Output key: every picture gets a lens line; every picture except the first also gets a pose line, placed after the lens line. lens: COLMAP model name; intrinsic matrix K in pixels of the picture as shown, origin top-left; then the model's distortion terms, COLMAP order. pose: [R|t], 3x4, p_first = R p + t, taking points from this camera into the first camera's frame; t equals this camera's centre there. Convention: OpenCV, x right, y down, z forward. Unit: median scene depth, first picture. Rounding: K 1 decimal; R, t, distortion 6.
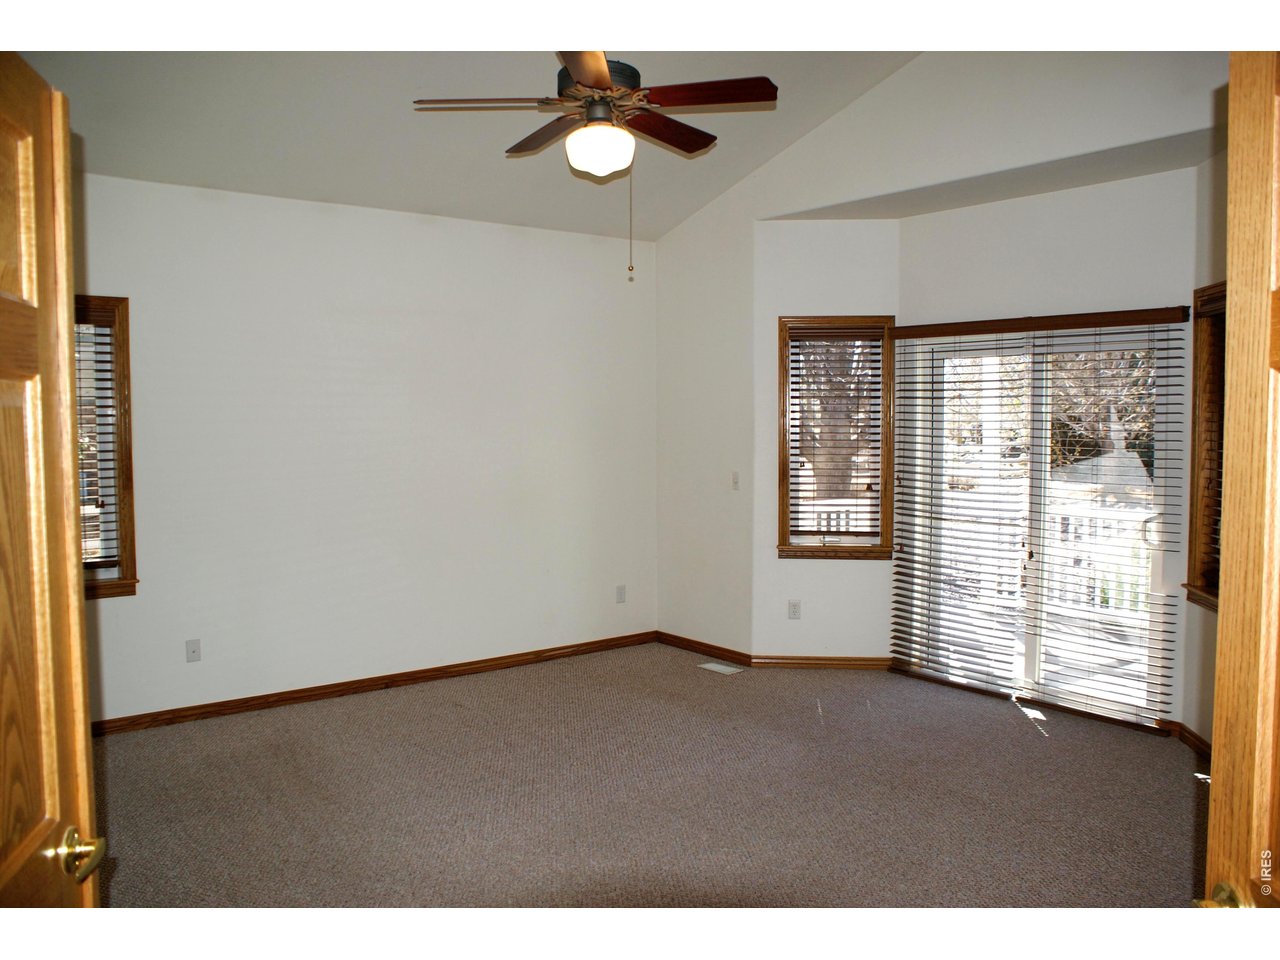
lens RADIAL K [[994.1, 0, 636.8], [0, 994.1, 480.2], [0, 0, 1]] dist [-0.088987, 0.010125]
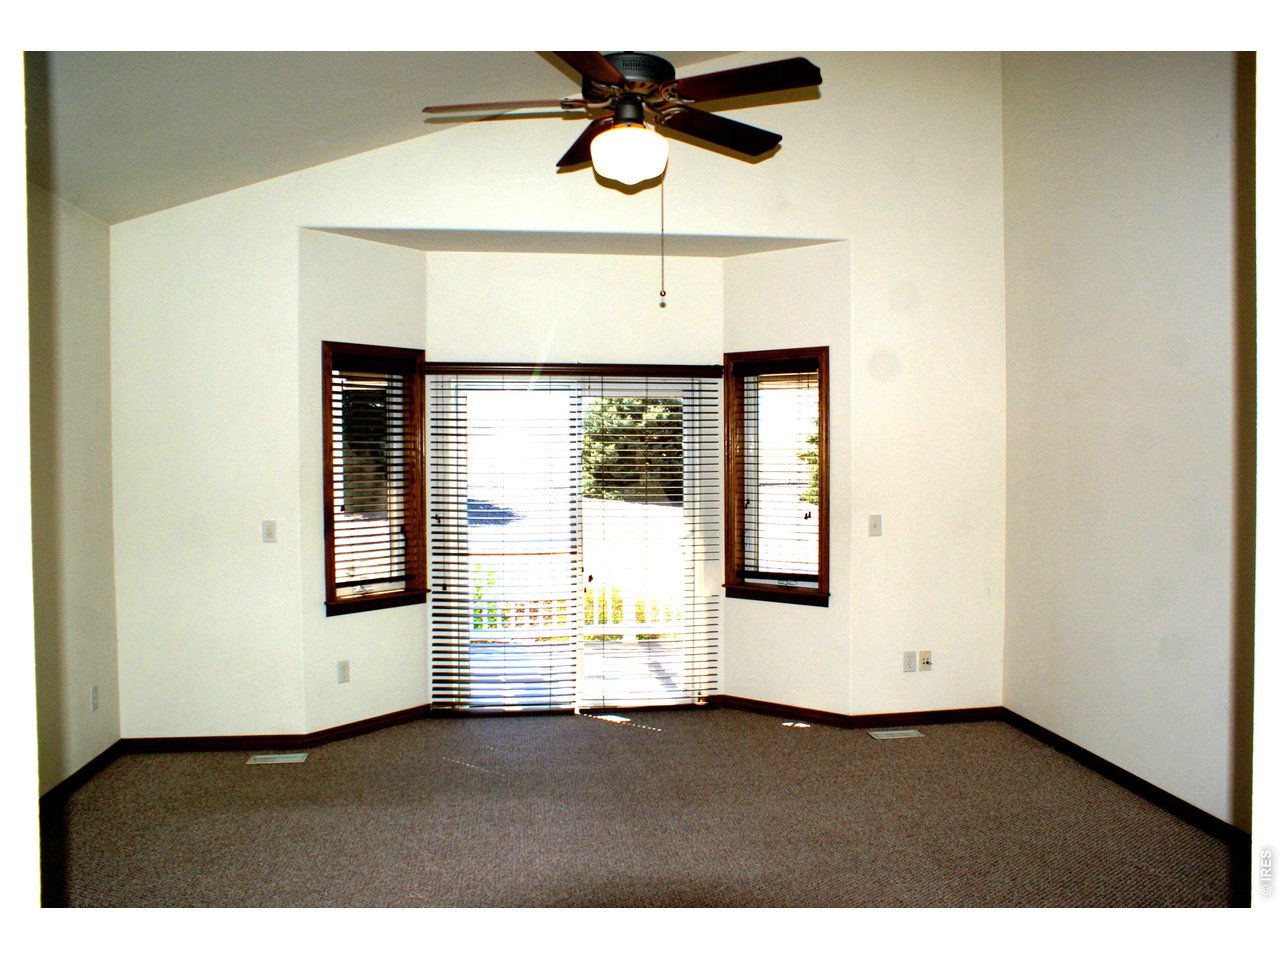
lens RADIAL K [[994.1, 0, 677.6], [0, 994.1, 470.8], [0, 0, 1]] dist [-0.088987, 0.010125]
pose [[0.503987, -0.014918, 0.863582, -0.456445], [0.056194, 0.998299, -0.015549, -0.018876], [-0.861881, 0.056365, 0.503968, 0.302424]]
